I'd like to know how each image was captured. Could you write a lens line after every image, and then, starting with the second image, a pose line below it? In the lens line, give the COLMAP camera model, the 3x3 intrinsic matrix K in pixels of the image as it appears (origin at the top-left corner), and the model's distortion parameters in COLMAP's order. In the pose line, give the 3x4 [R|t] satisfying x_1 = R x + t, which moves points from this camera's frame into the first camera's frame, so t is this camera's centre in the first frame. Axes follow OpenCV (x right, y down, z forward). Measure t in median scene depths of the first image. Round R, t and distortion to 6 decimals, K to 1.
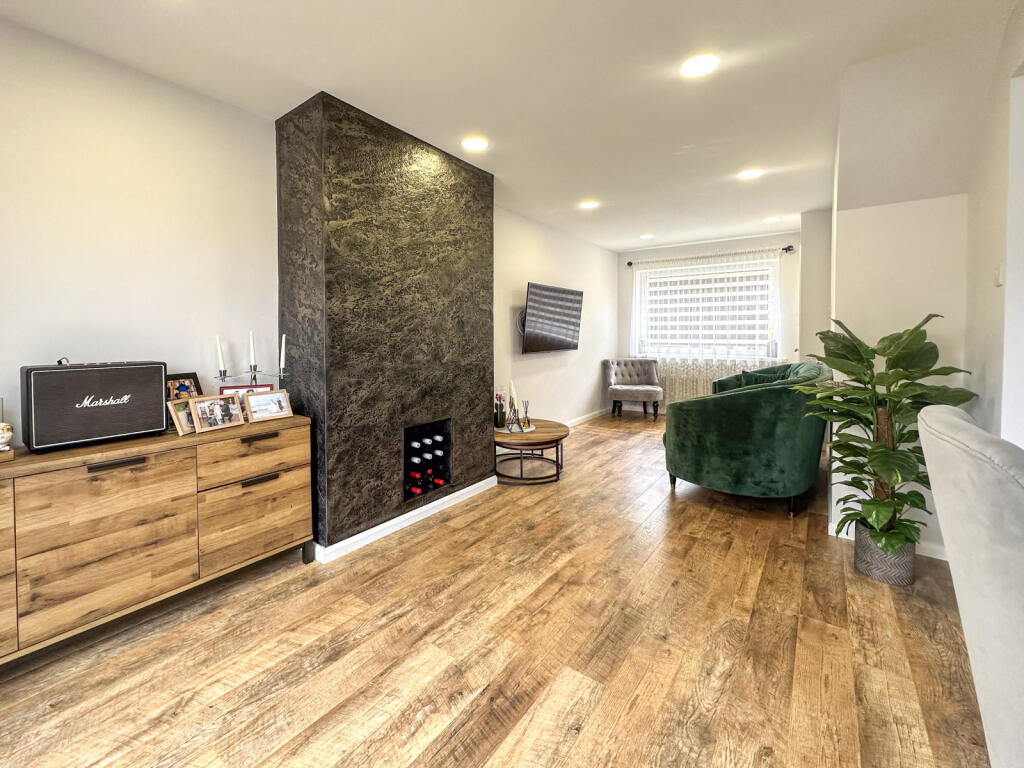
lens RADIAL K [[435.9, 0, 482.7], [0, 435.9, 352.1], [0, 0, 1]] dist [-0.013018, 0.002663]
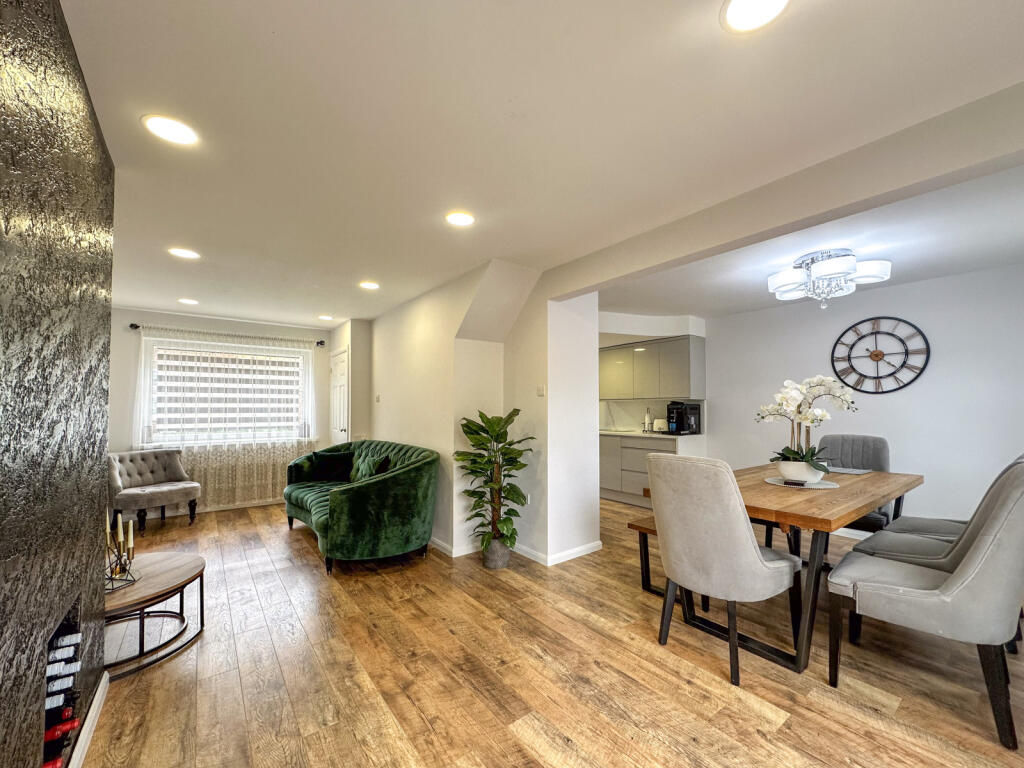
lens RADIAL K [[435.9, 0, 520.3], [0, 435.9, 400.2], [0, 0, 1]] dist [-0.013018, 0.002663]
pose [[0.219464, 0.019075, 0.975434, -0.557703], [0.046350, 0.998476, -0.029954, -0.046189], [-0.974519, 0.051785, 0.218246, 0.424236]]
